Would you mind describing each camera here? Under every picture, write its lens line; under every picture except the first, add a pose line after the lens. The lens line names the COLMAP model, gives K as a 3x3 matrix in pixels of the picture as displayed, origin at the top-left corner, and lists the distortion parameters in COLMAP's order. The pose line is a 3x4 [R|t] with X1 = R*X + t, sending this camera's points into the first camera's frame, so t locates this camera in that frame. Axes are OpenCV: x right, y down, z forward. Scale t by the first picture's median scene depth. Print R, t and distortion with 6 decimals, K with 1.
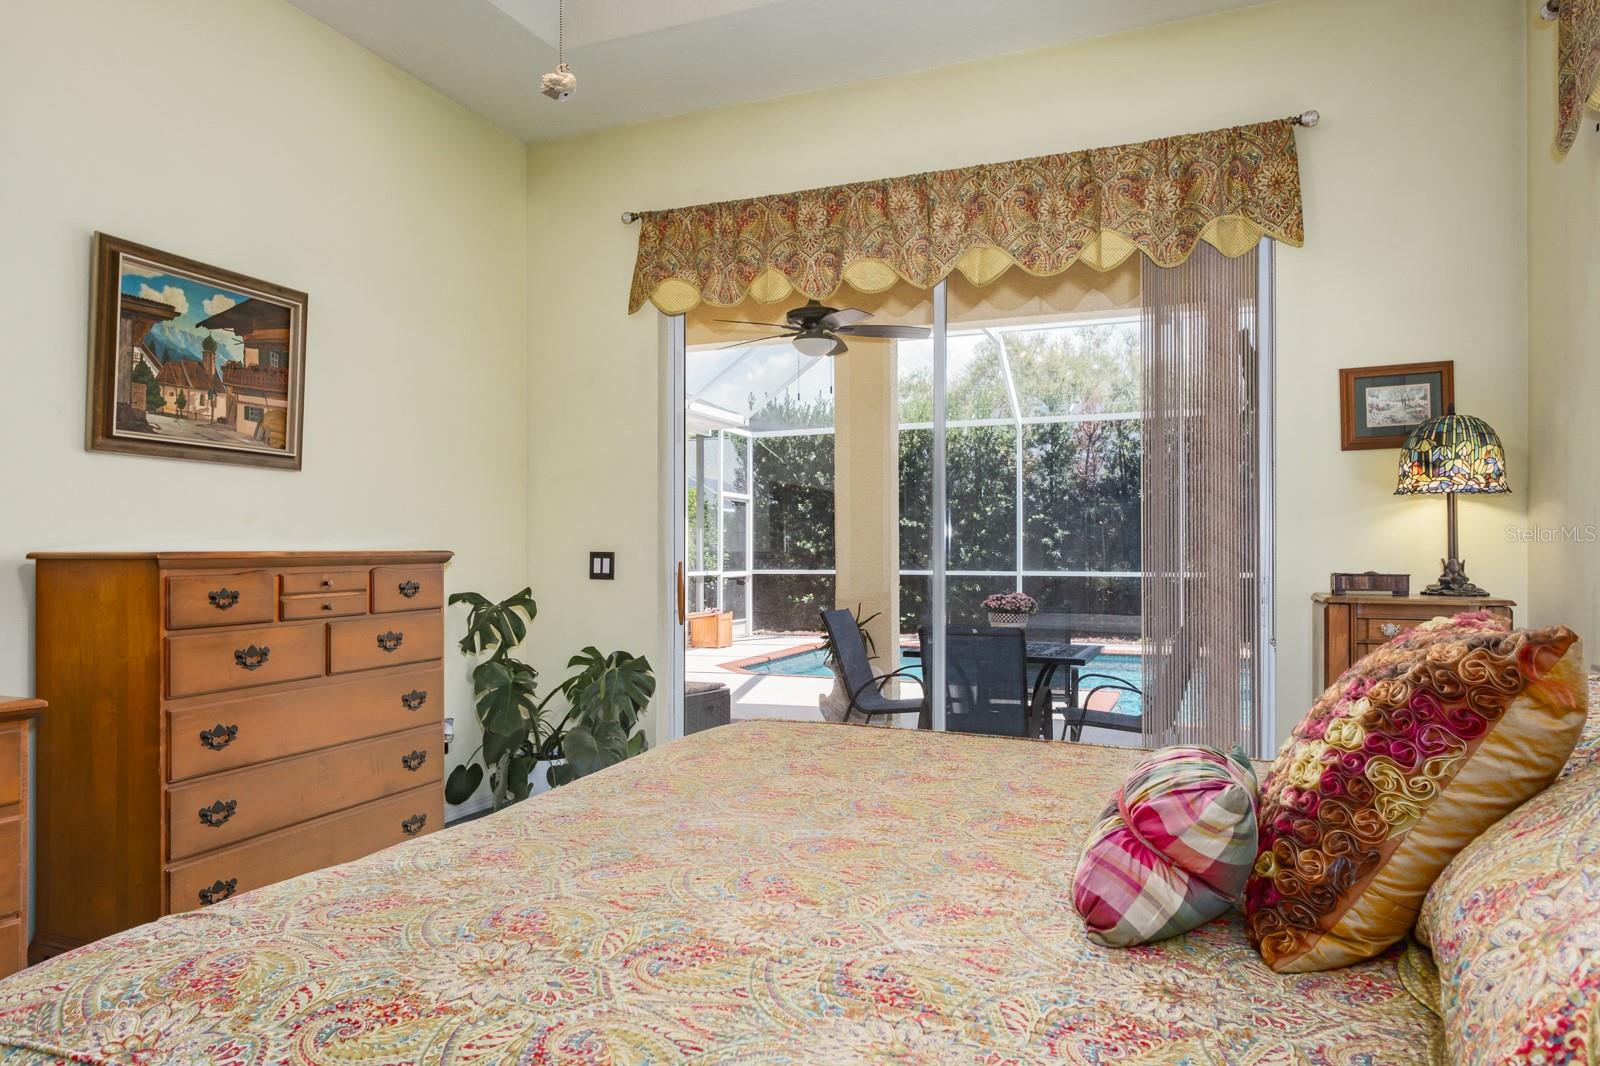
lens RADIAL K [[994.4, 0, 794.4], [0, 994.4, 537.6], [0, 0, 1]] dist [-0.013554, 0.005566]
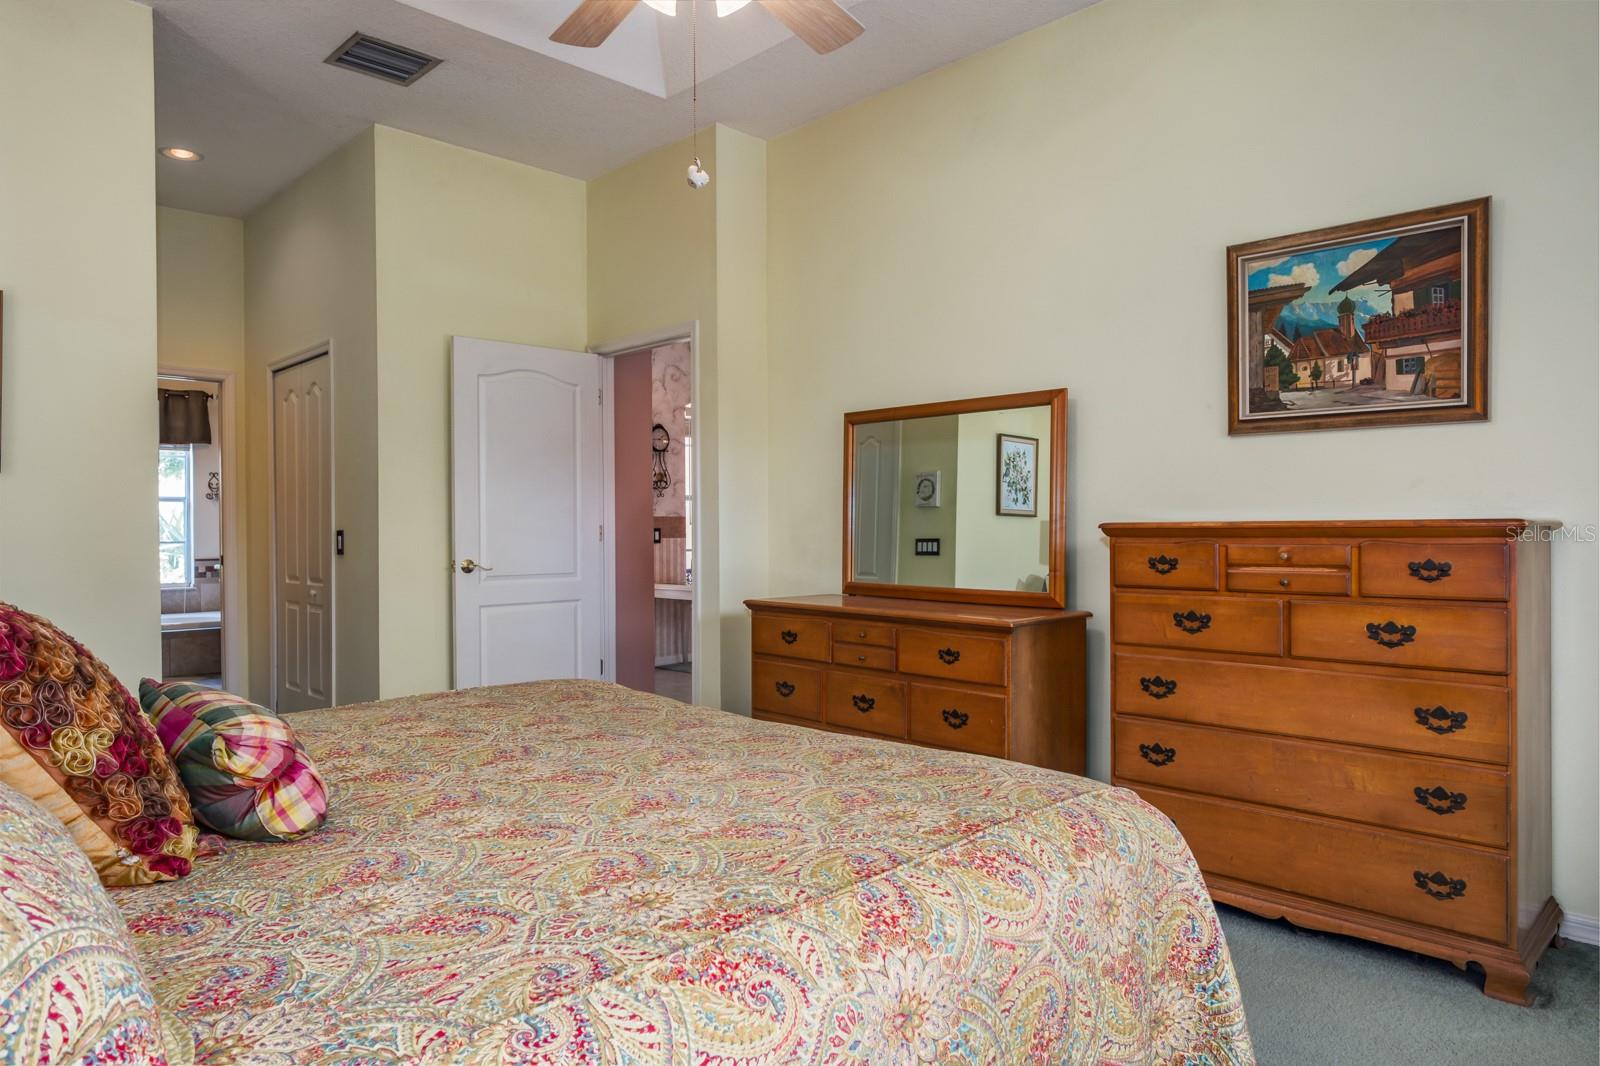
lens RADIAL K [[994.4, 0, 796.0], [0, 994.4, 536.3], [0, 0, 1]] dist [-0.013554, 0.005566]
pose [[-0.386559, 0.012503, -0.922180, 0.525475], [0.017734, 0.999824, 0.006122, 0.013732], [0.922094, -0.013987, -0.386713, 0.903560]]
